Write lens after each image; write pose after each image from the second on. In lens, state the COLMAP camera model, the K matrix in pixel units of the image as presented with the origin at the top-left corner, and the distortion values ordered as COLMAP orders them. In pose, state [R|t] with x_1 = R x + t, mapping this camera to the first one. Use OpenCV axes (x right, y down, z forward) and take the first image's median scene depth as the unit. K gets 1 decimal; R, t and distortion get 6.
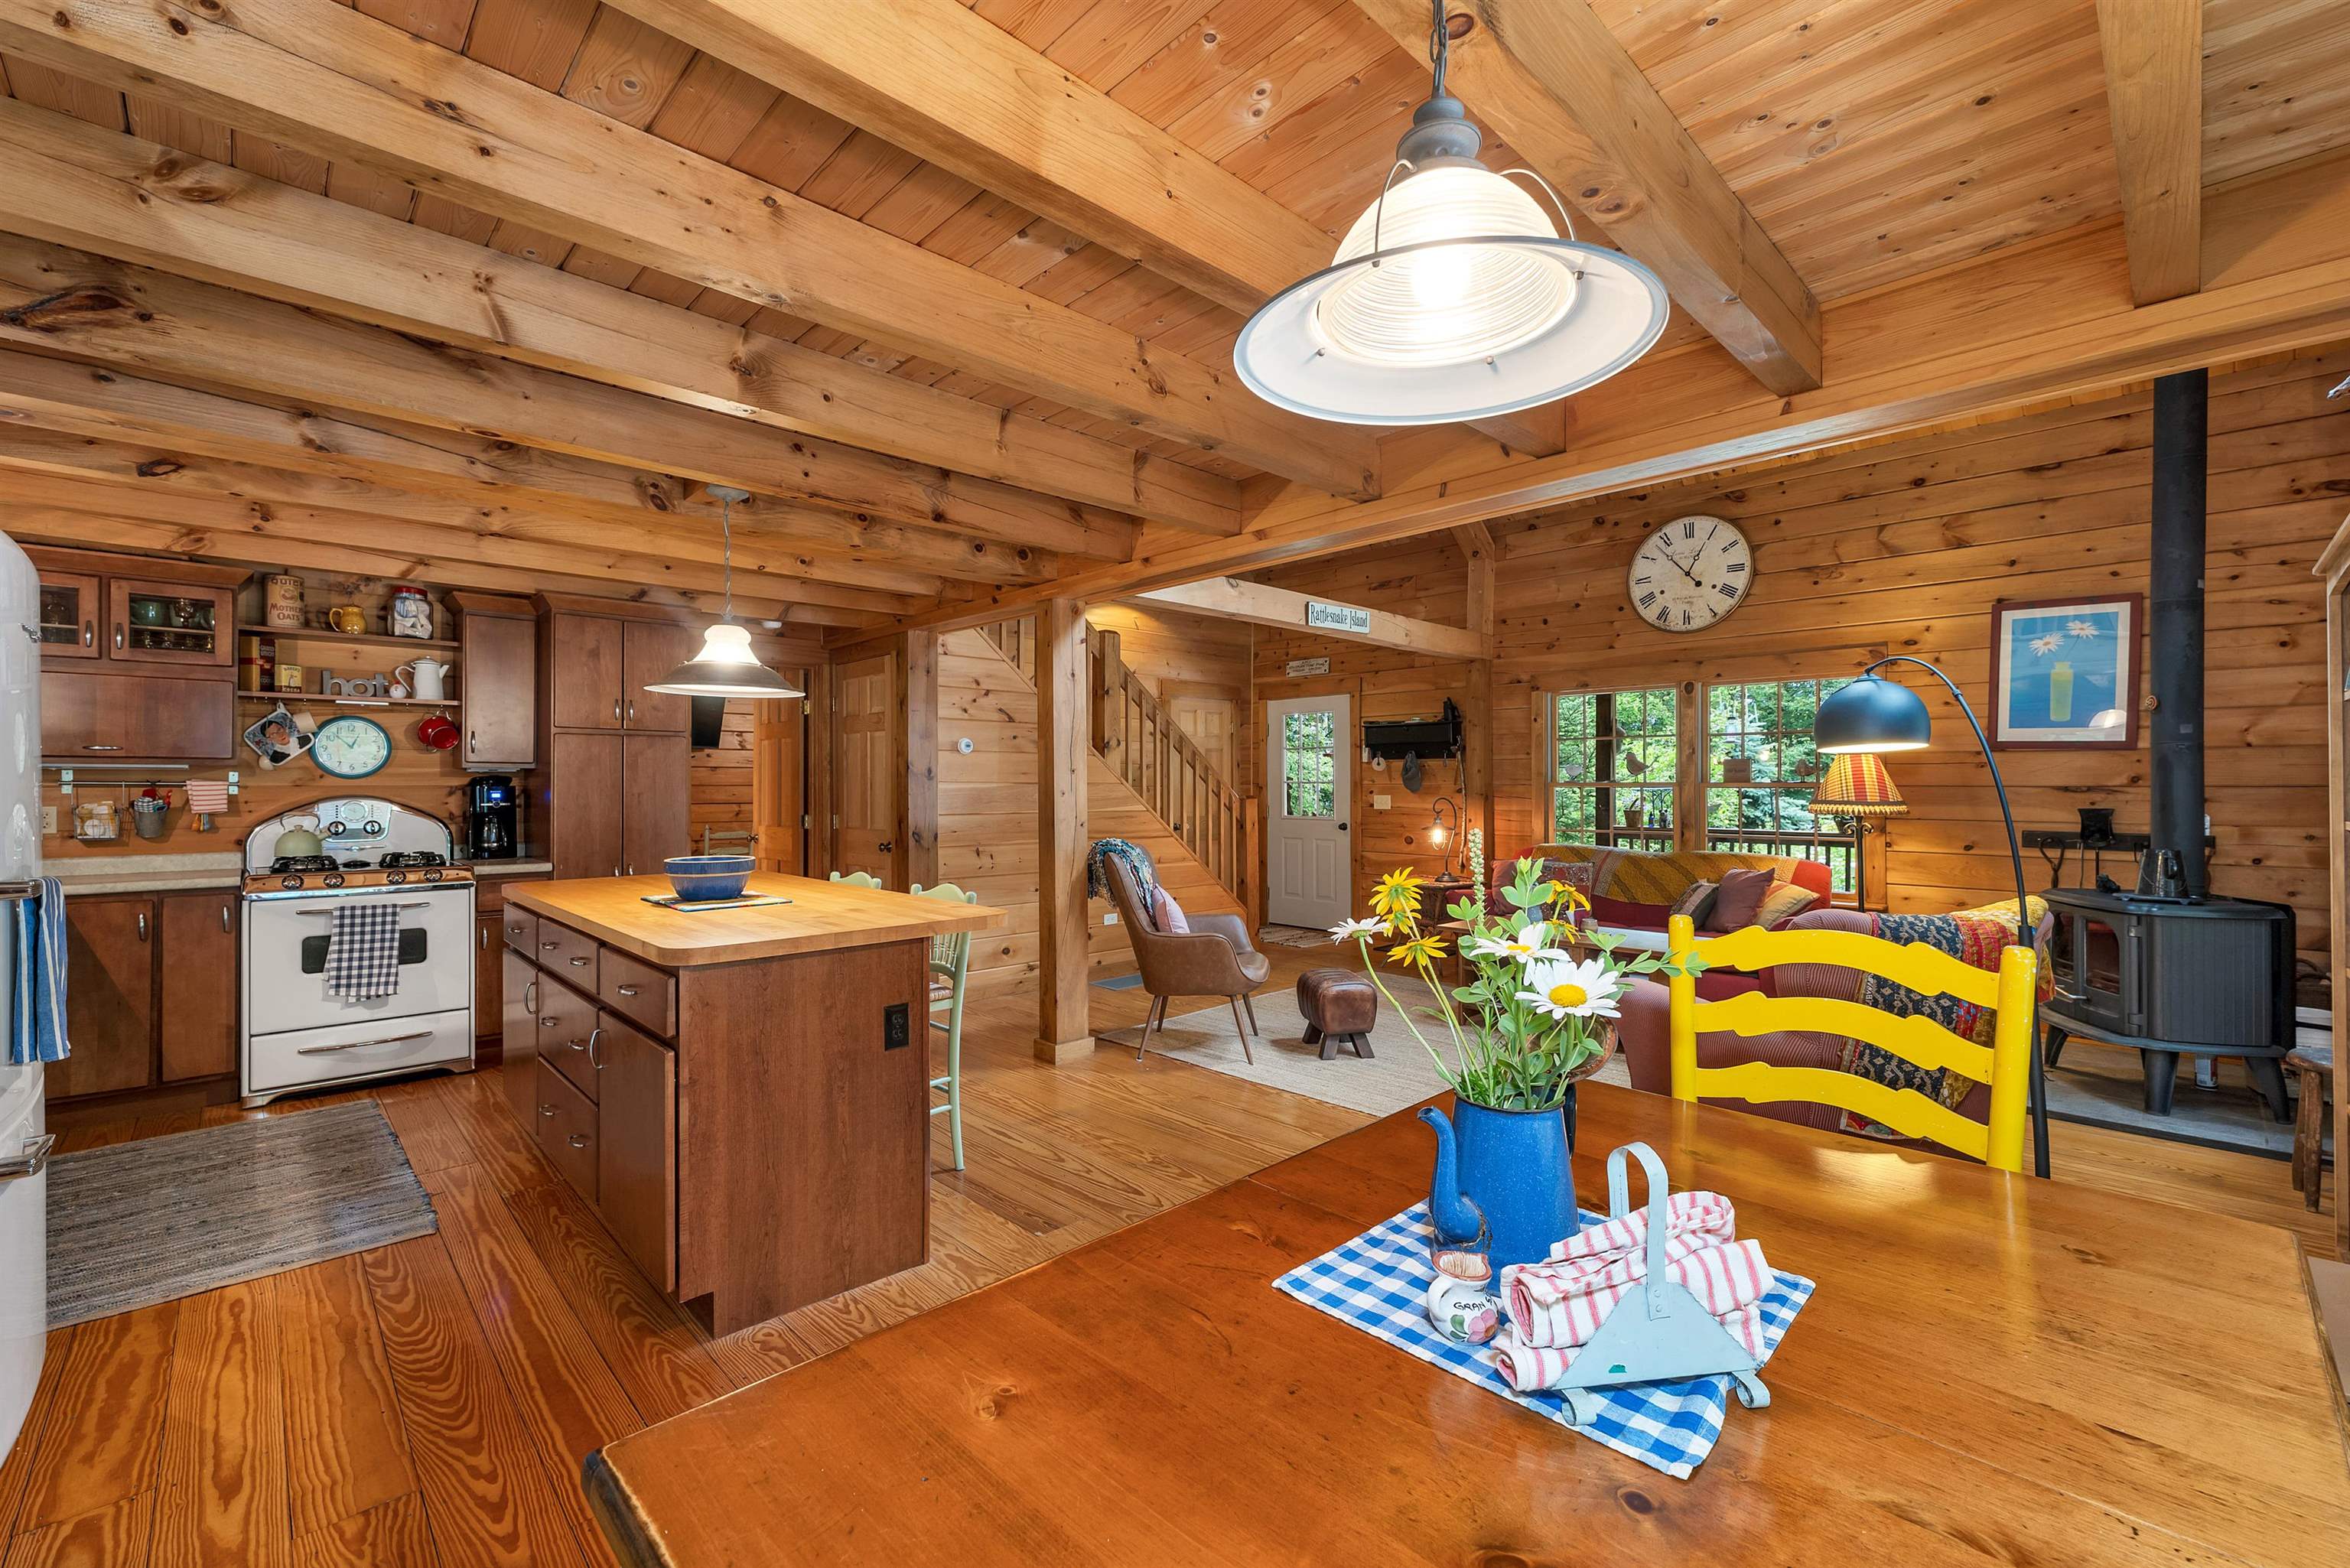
lens RADIAL K [[992.8, 0, 1122.8], [0, 992.8, 789.3], [0, 0, 1]] dist [0.000280, 0.000348]
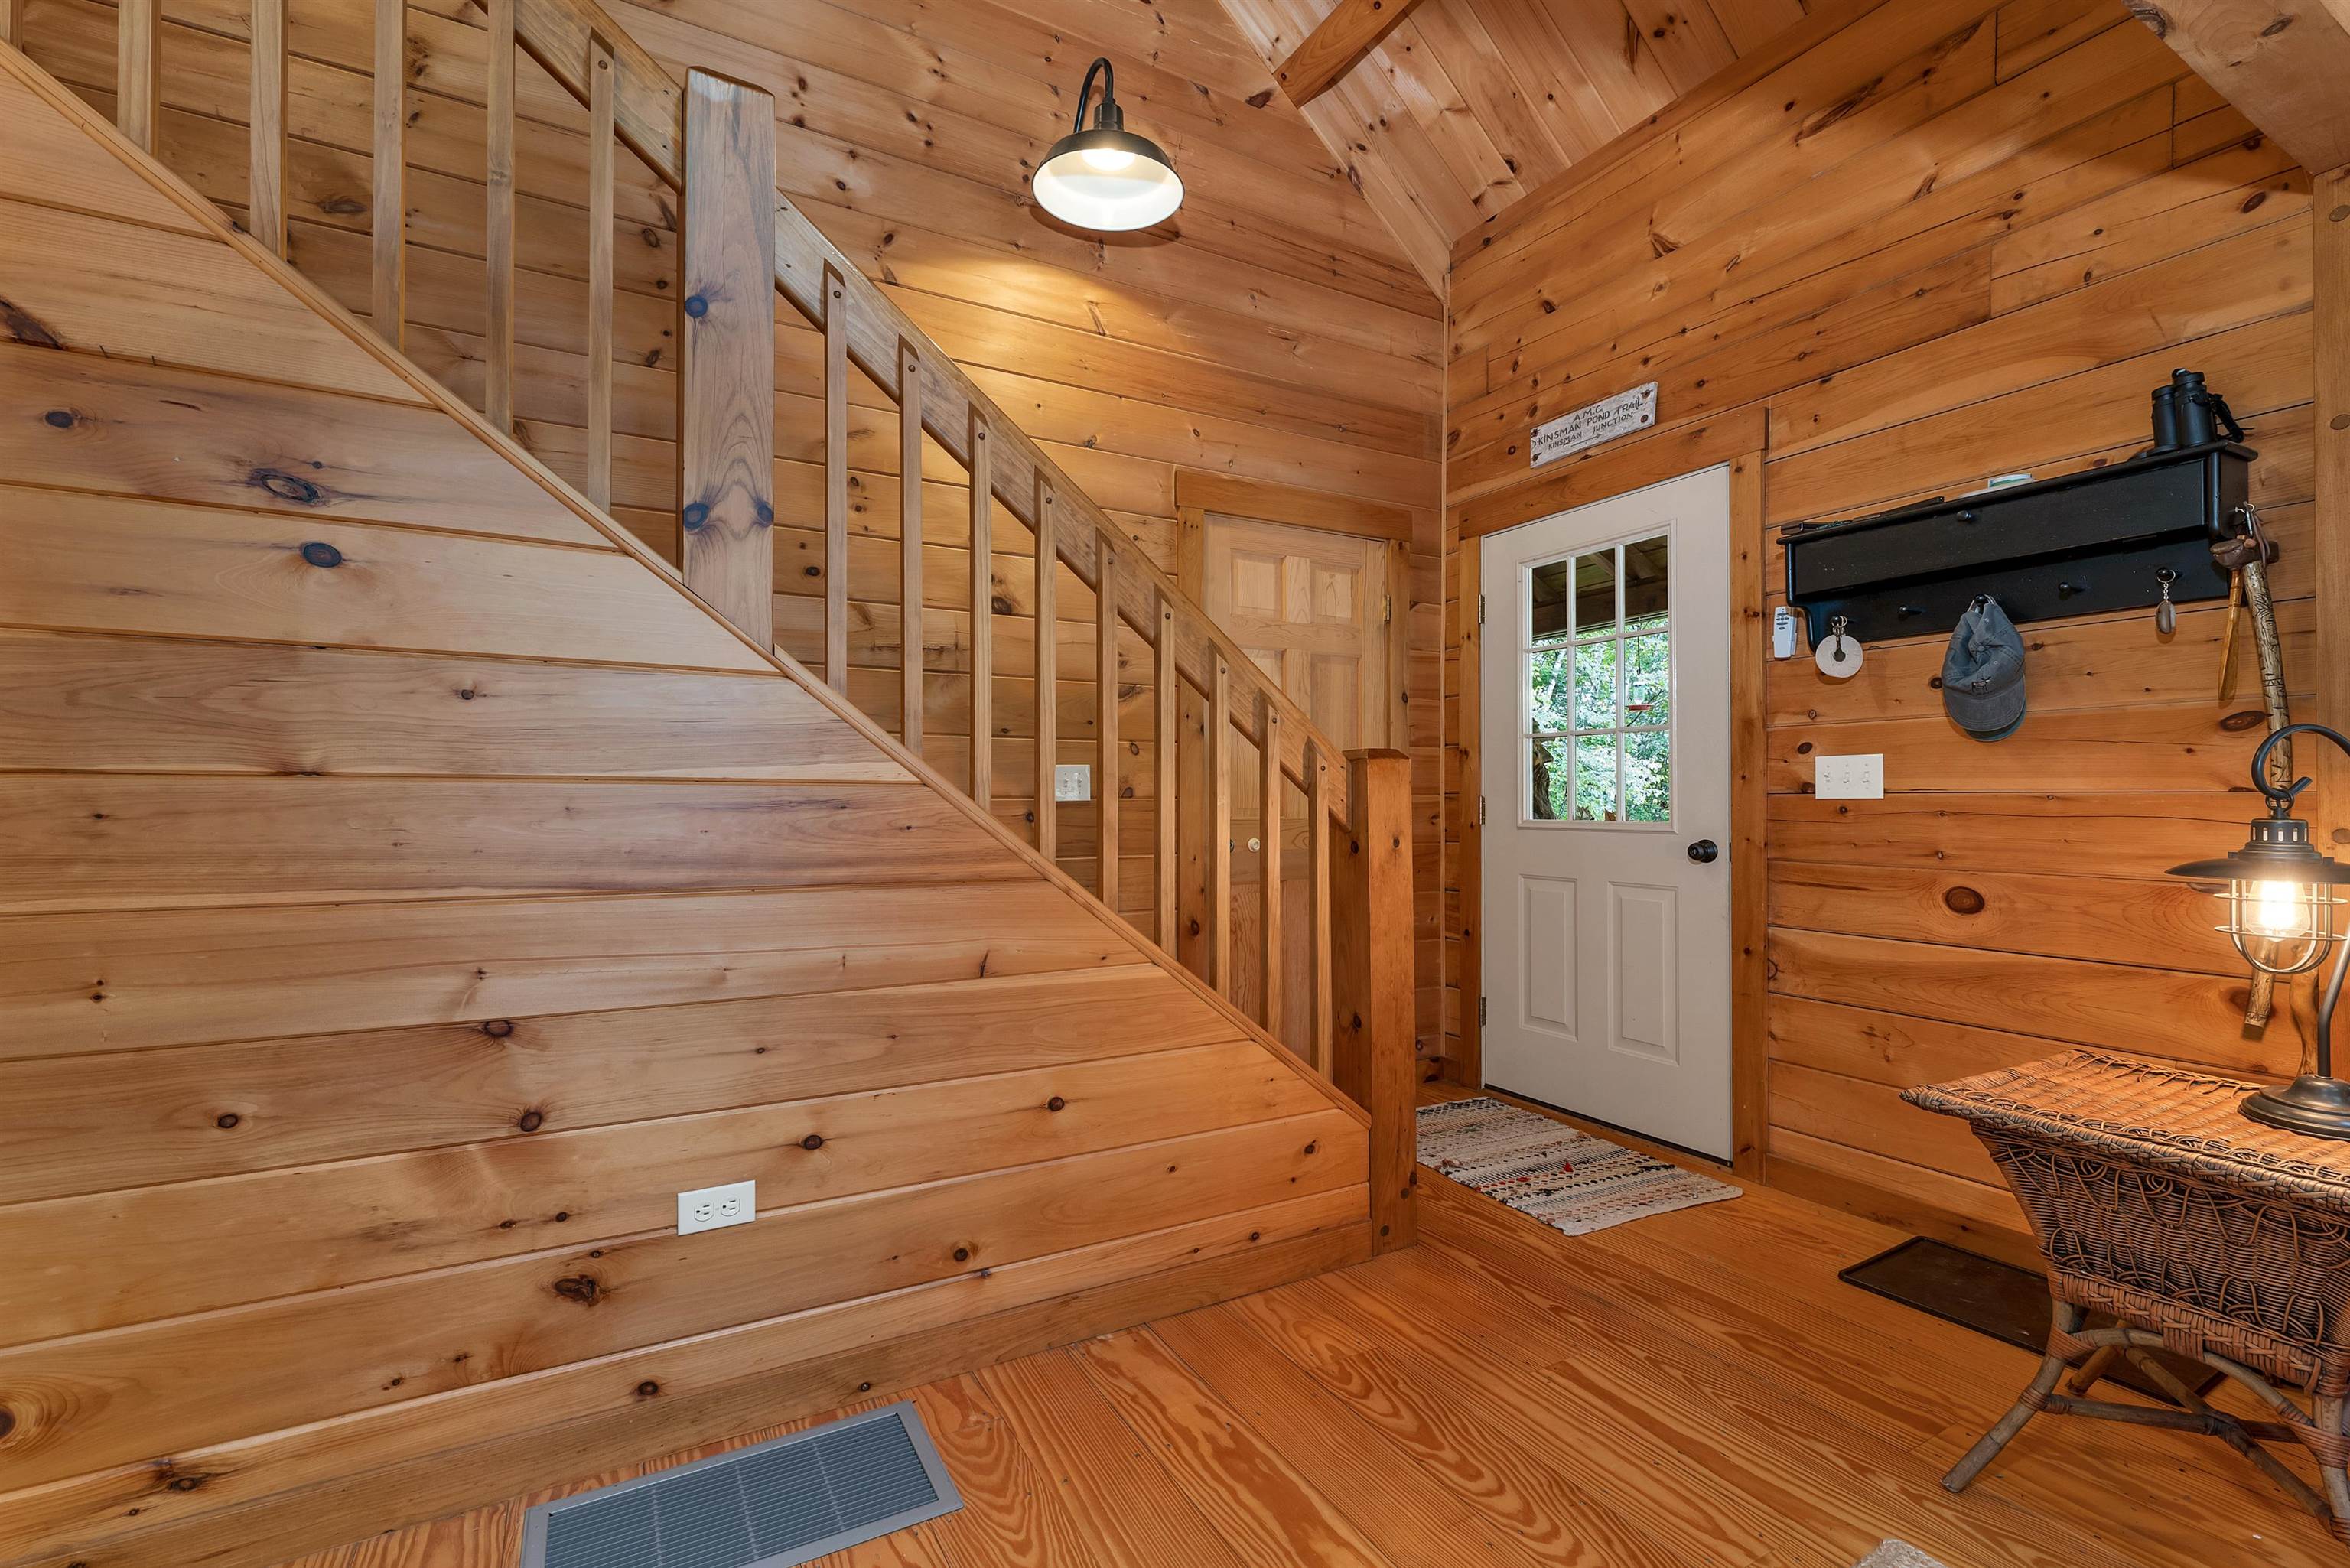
lens RADIAL K [[992.8, 0, 1128.6], [0, 992.8, 795.7], [0, 0, 1]] dist [0.000280, 0.000348]
pose [[0.974244, -0.002462, -0.225482, 0.109490], [-0.001065, 0.999879, -0.015517, 0.024742], [0.225493, 0.015357, 0.974124, 0.650246]]
